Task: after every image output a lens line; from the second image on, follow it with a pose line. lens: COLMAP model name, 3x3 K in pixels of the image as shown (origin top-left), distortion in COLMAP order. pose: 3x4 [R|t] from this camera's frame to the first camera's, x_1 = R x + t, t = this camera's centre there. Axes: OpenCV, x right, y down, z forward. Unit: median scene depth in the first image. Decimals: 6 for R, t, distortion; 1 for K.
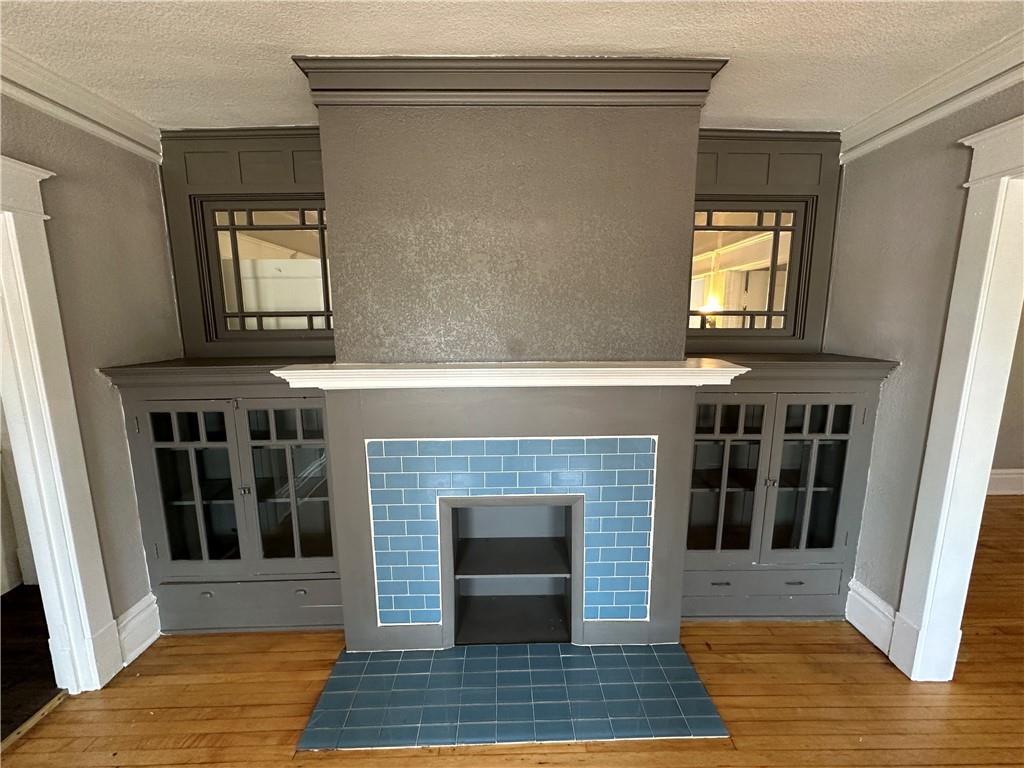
lens RADIAL K [[408.2, 0, 512.4], [0, 408.2, 383.3], [0, 0, 1]] dist [-0.002914, 0.000508]
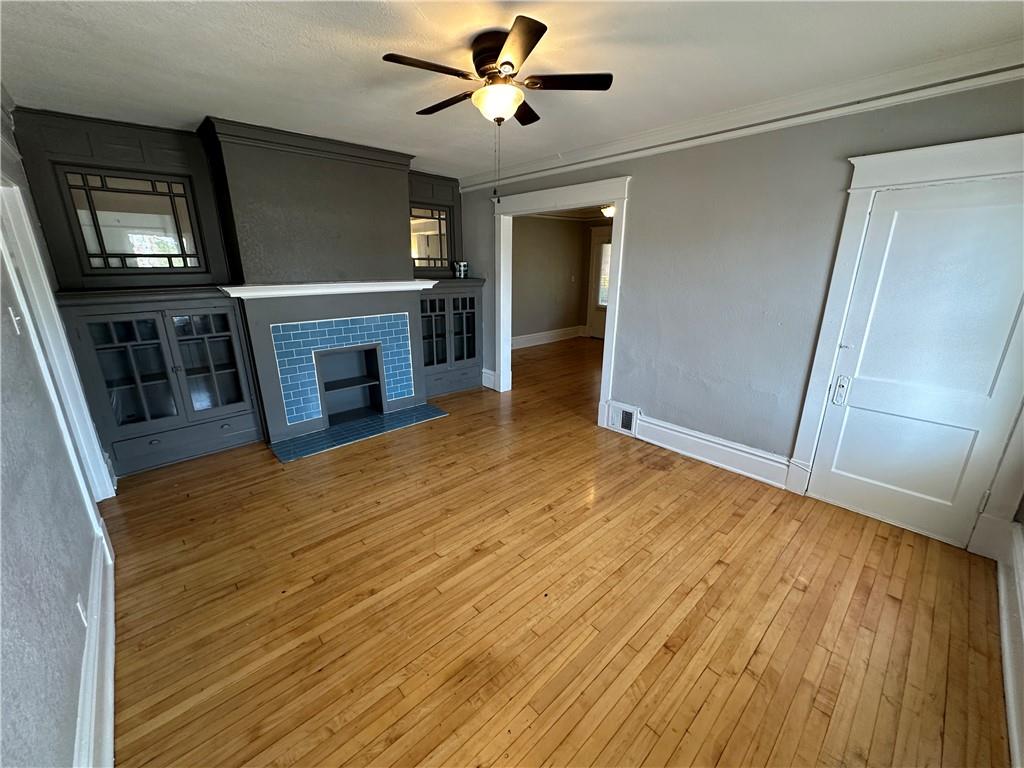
lens RADIAL K [[408.2, 0, 512.4], [0, 408.2, 383.3], [0, 0, 1]] dist [-0.002914, 0.000508]
pose [[0.745220, -0.182168, 0.641453, -0.708830], [0.095719, 0.981222, 0.167457, 0.175453], [-0.659913, -0.063393, 0.748663, -1.081194]]
